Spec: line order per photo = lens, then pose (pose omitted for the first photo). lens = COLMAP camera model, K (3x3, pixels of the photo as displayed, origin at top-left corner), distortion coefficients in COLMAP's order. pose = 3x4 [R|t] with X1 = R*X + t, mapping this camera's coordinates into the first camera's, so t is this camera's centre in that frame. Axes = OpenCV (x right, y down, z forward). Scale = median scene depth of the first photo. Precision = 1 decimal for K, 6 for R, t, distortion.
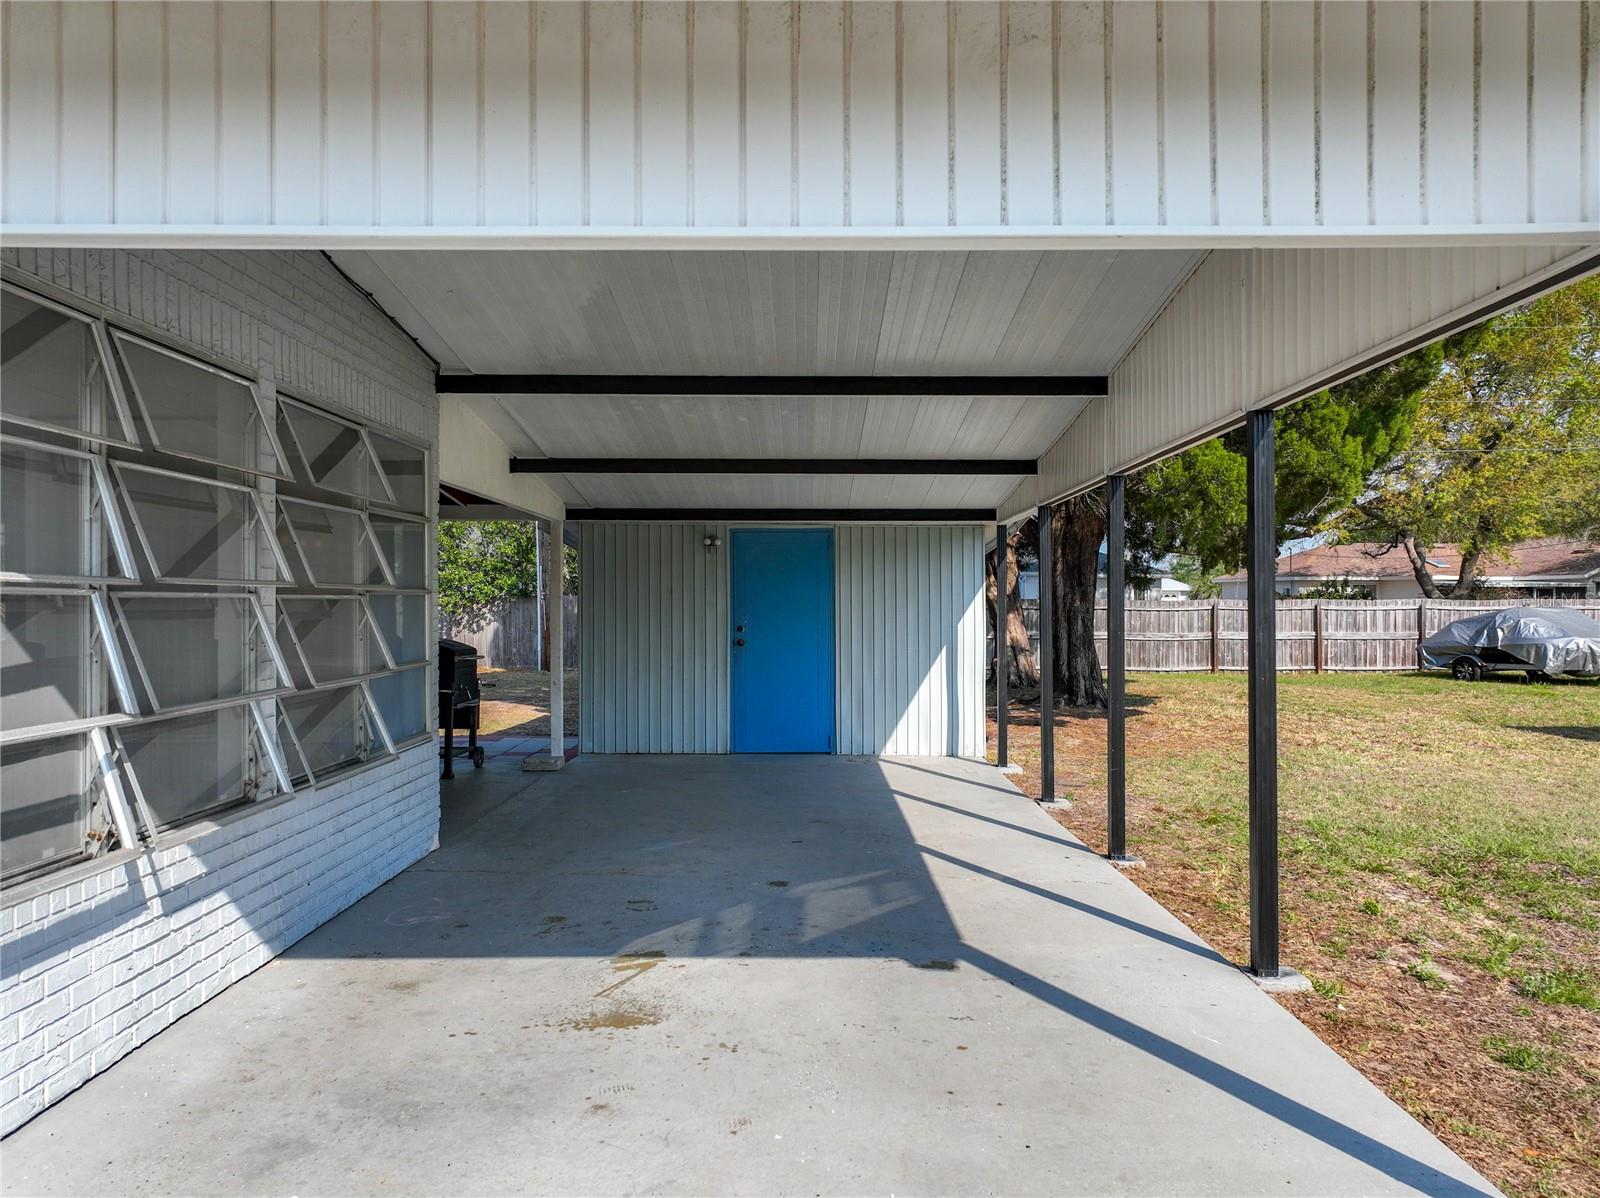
lens RADIAL K [[1152.0, 0, 768.2], [0, 1152.0, 605.0], [0, 0, 1]] dist [-0.001494, 0.016007]
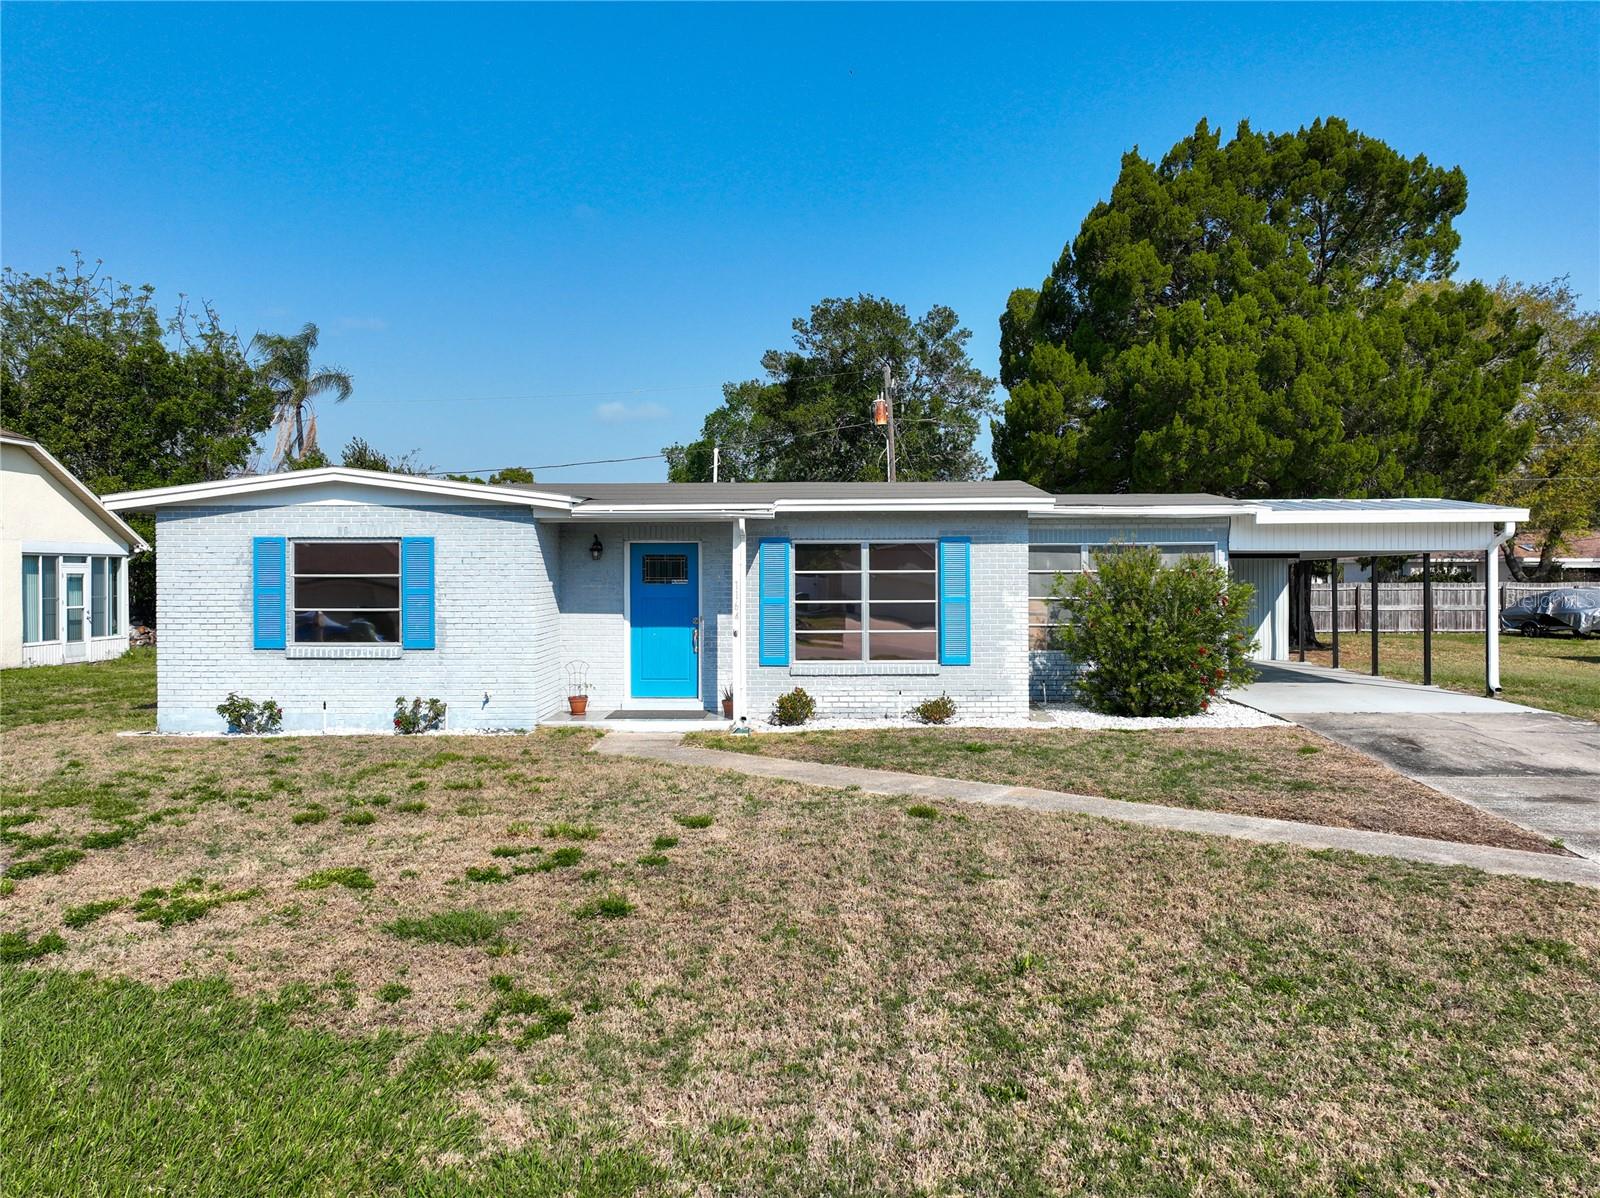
lens RADIAL K [[1305.0, 0, 823.8], [0, 1305.0, 577.3], [0, 0, 1]] dist [-0.003762, 0.021148]
pose [[0.999952, -0.001621, 0.009636, -0.336752], [0.001612, 0.999998, 0.000931, -0.015894], [-0.009638, -0.000916, 0.999953, -0.707058]]
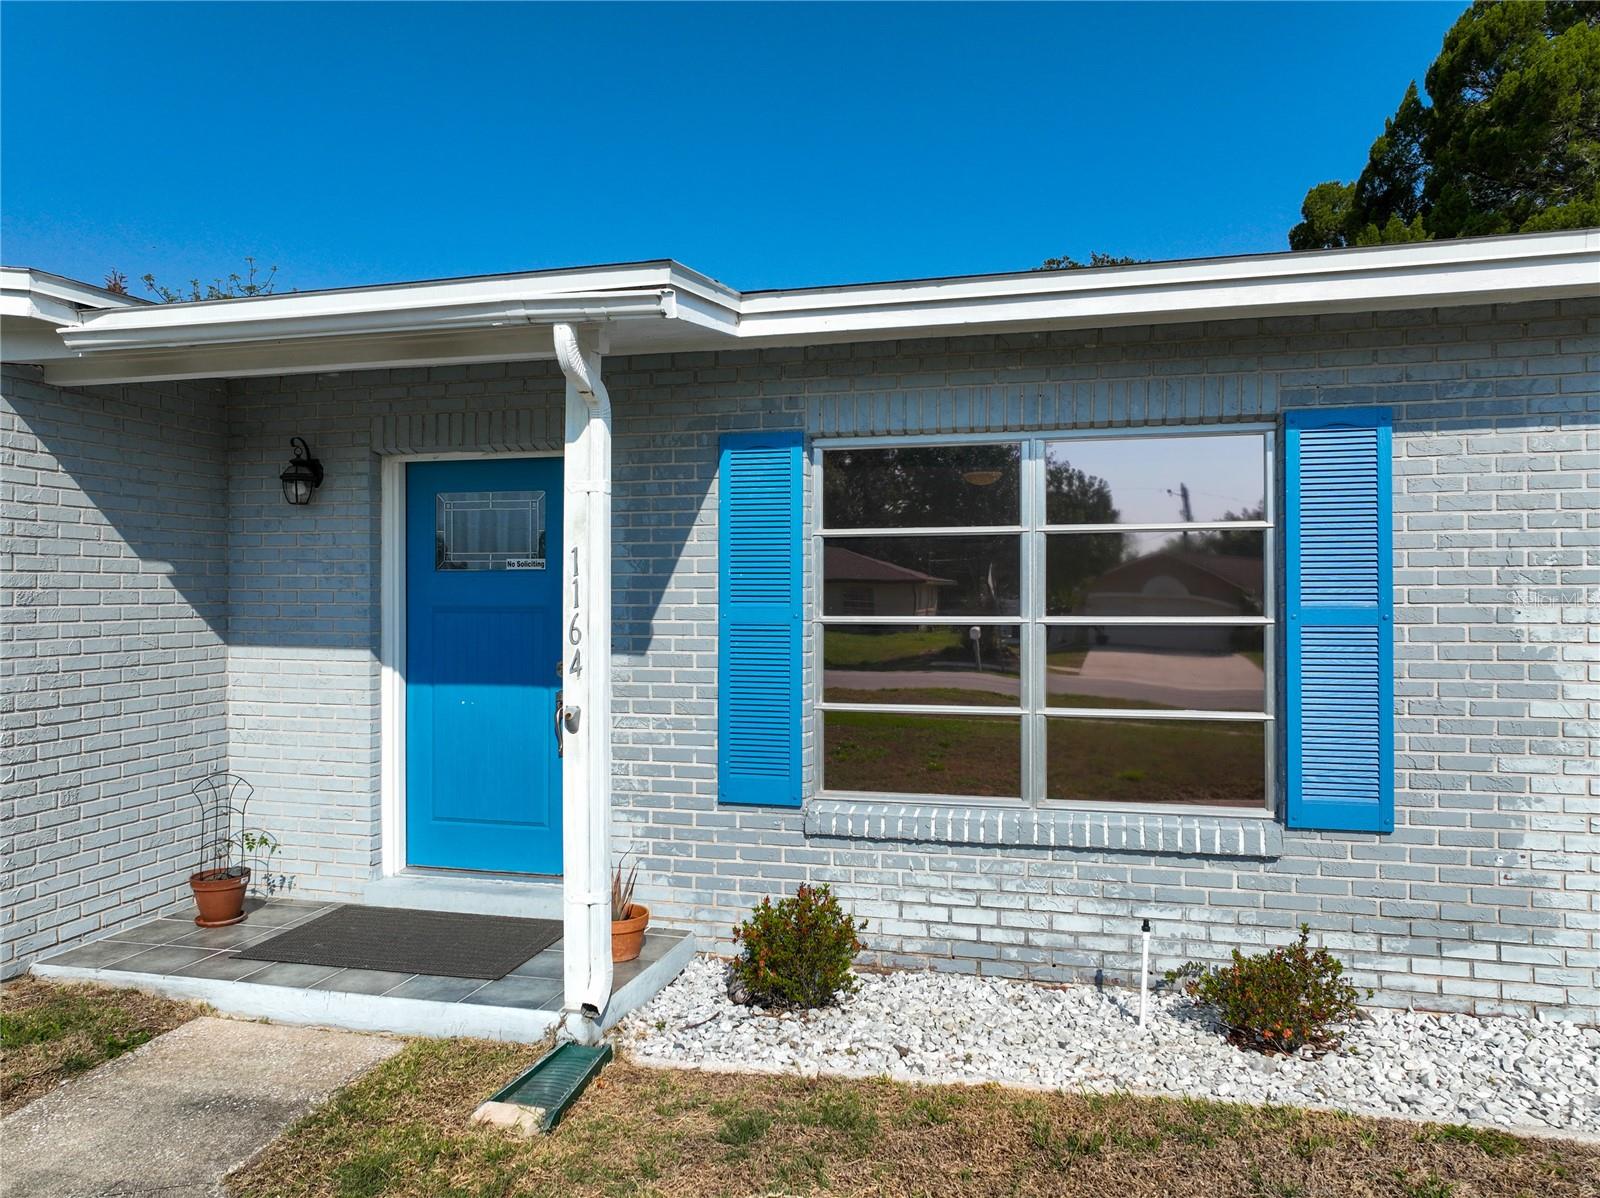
lens RADIAL K [[1152.0, 0, 787.4], [0, 1152.0, 610.2], [0, 0, 1]] dist [-0.001494, 0.016007]
pose [[0.973938, 0.002960, -0.226794, -0.303177], [-0.002308, 0.999992, 0.003138, -0.004067], [0.226801, -0.002533, 0.973938, -0.197271]]
